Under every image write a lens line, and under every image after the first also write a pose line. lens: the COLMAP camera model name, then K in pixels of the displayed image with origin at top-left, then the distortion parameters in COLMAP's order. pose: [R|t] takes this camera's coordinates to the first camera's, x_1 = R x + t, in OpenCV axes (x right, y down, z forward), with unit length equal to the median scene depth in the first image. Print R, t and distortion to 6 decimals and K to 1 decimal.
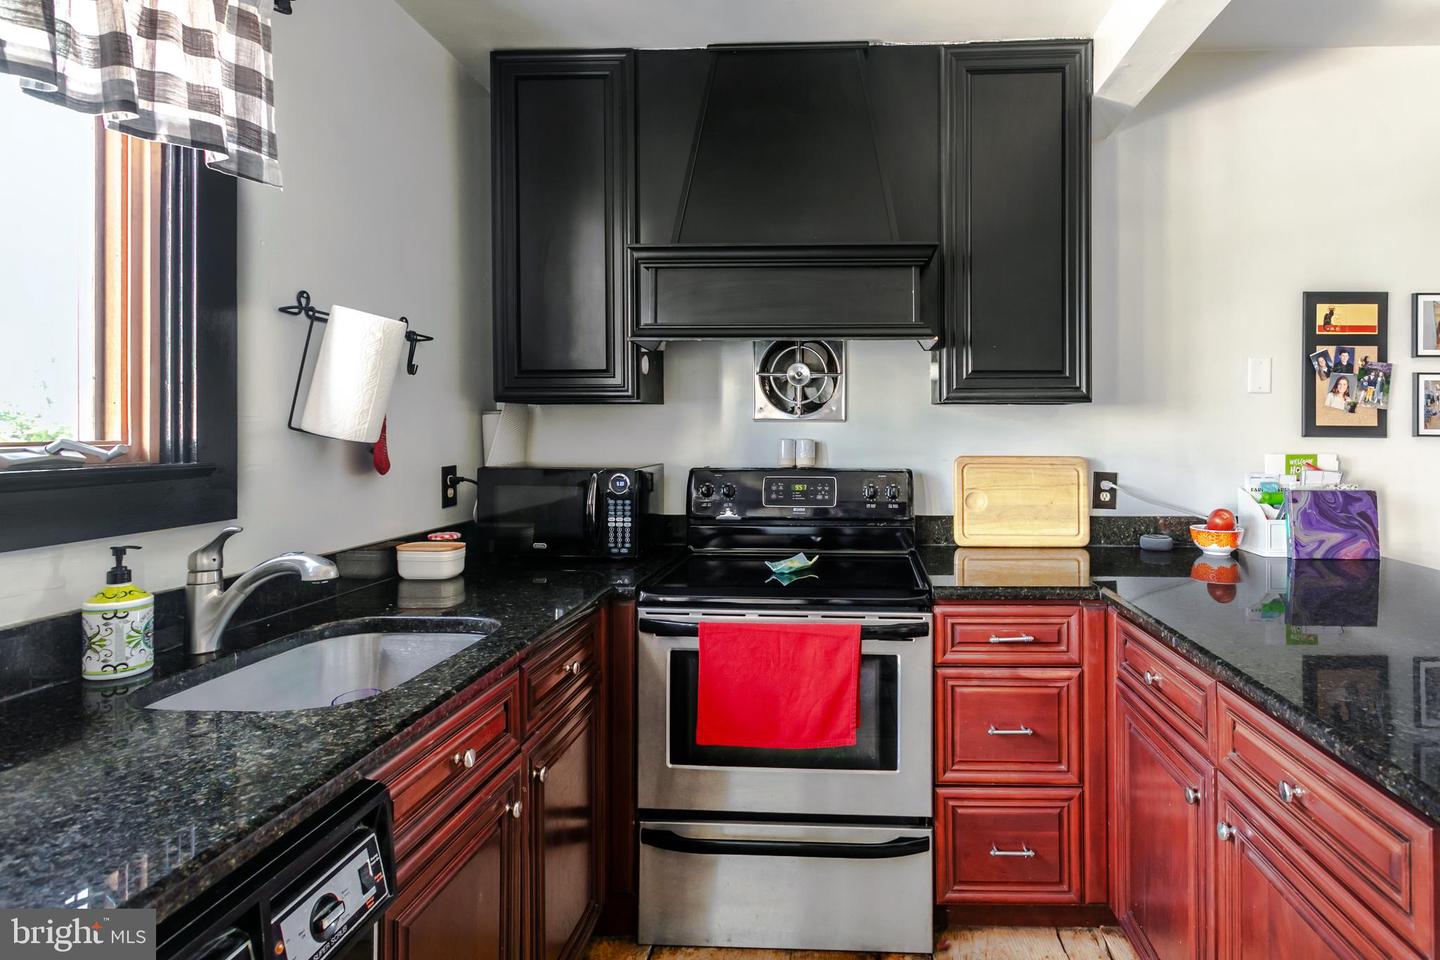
lens RADIAL K [[706.0, 0, 736.3], [0, 706.0, 416.4], [0, 0, 1]] dist [0.003757, 0.001308]
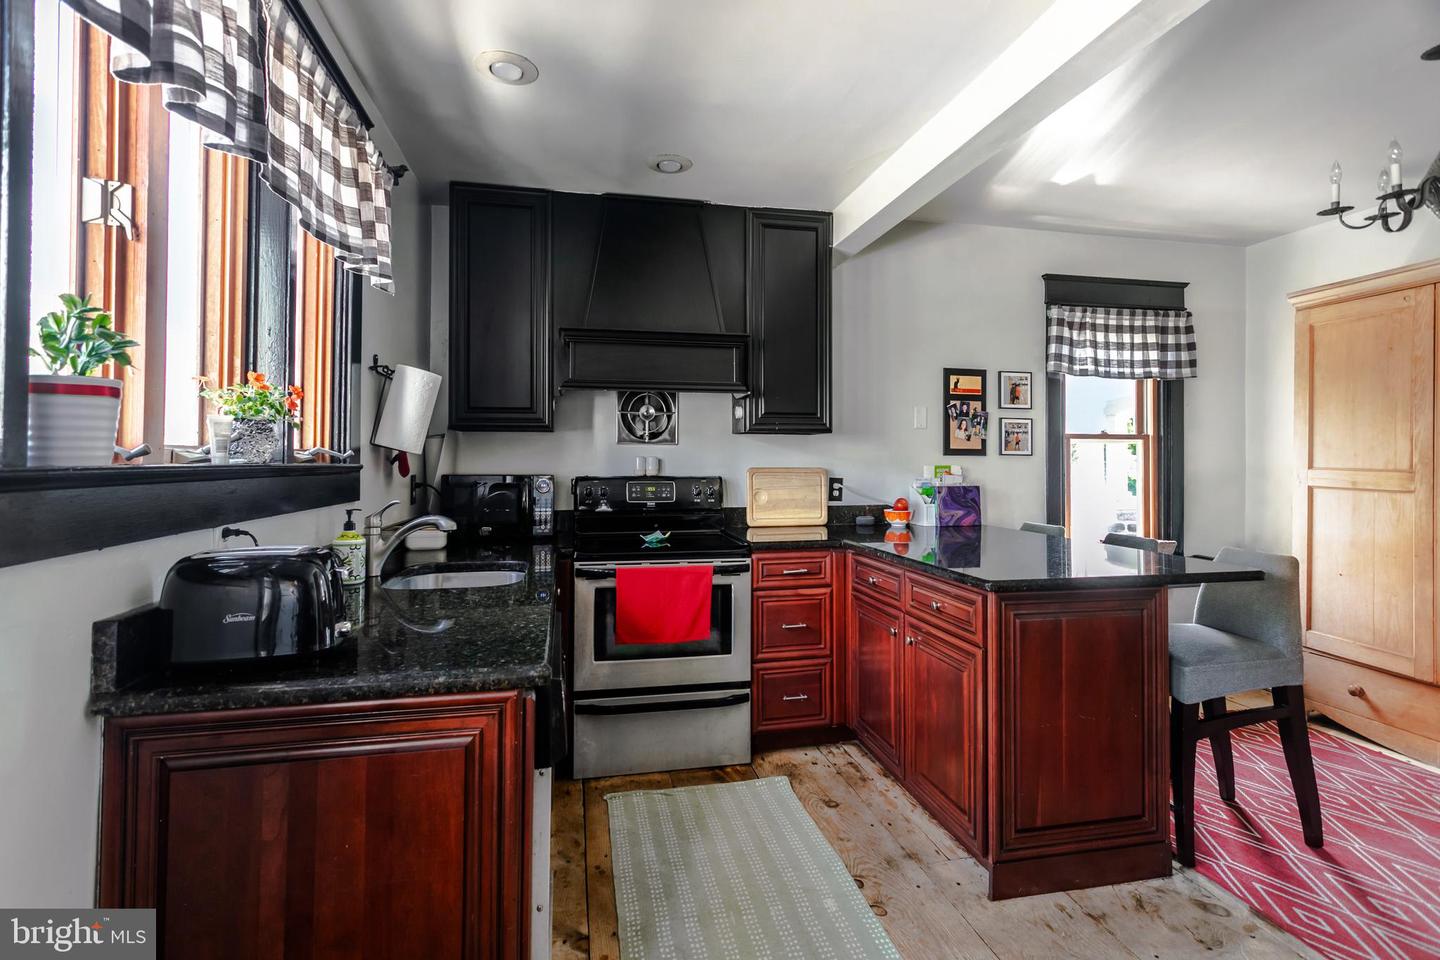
lens RADIAL K [[714.8, 0, 611.6], [0, 714.8, 439.3], [0, 0, 1]] dist [0.001311, 0.000193]
pose [[0.972805, 0.006799, 0.231525, -0.348533], [-0.003489, 0.999886, -0.014701, 0.019053], [-0.231599, 0.013493, 0.972718, -0.455238]]
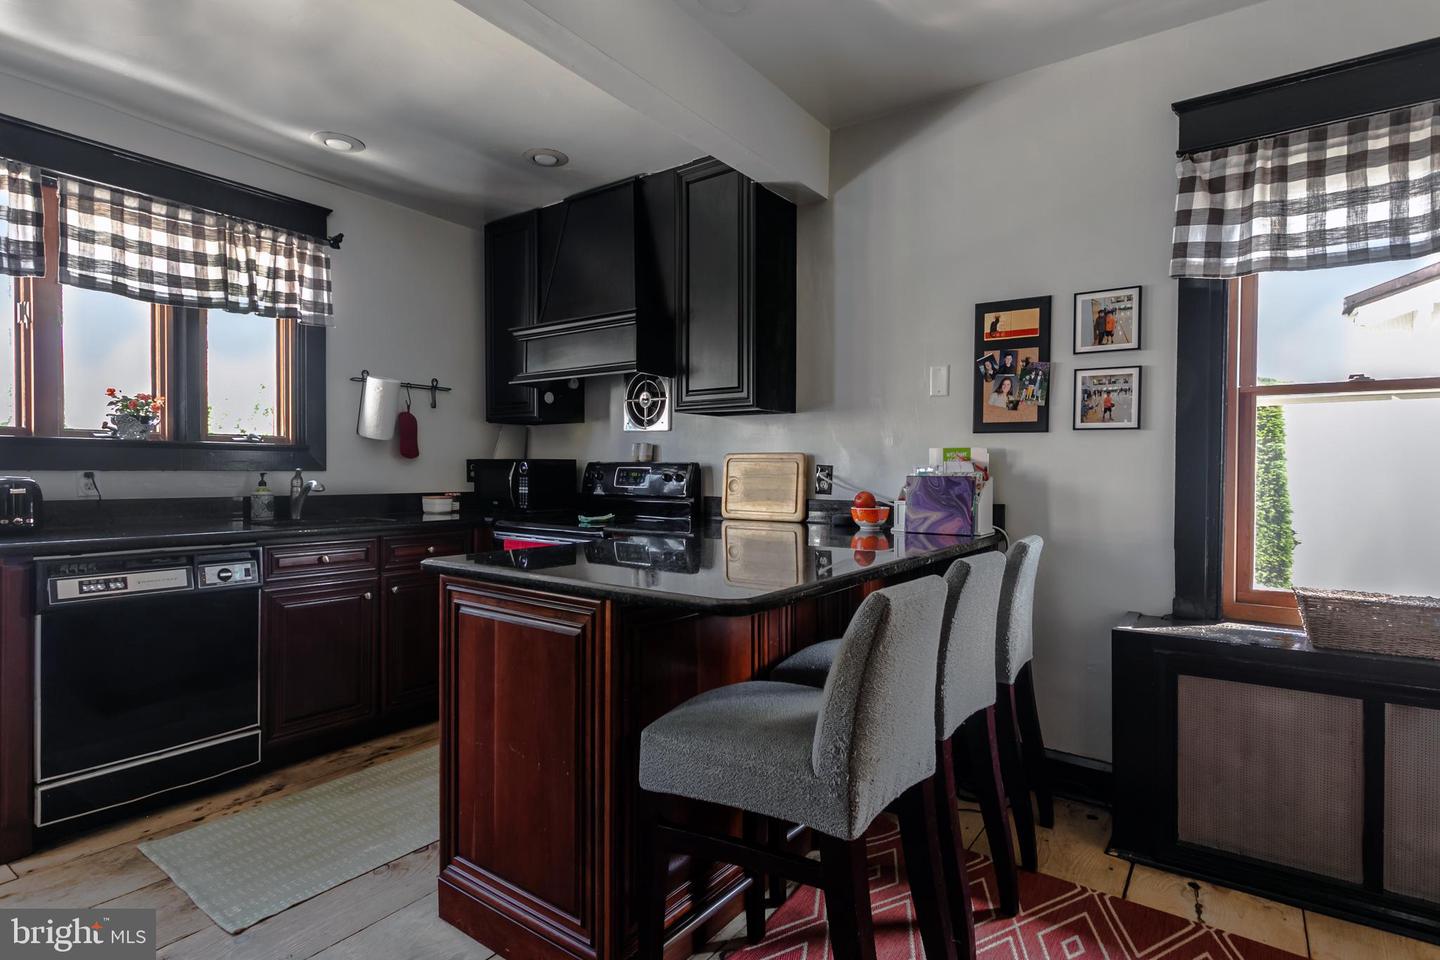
lens RADIAL K [[694.3, 0, 723.9], [0, 694.3, 474.0], [0, 0, 1]] dist [0.001193, 0.000599]
pose [[0.843212, 0.009328, -0.537500, 1.078300], [-0.000237, 0.999856, 0.016981, 0.076286], [0.537581, -0.014191, 0.843093, -0.149298]]
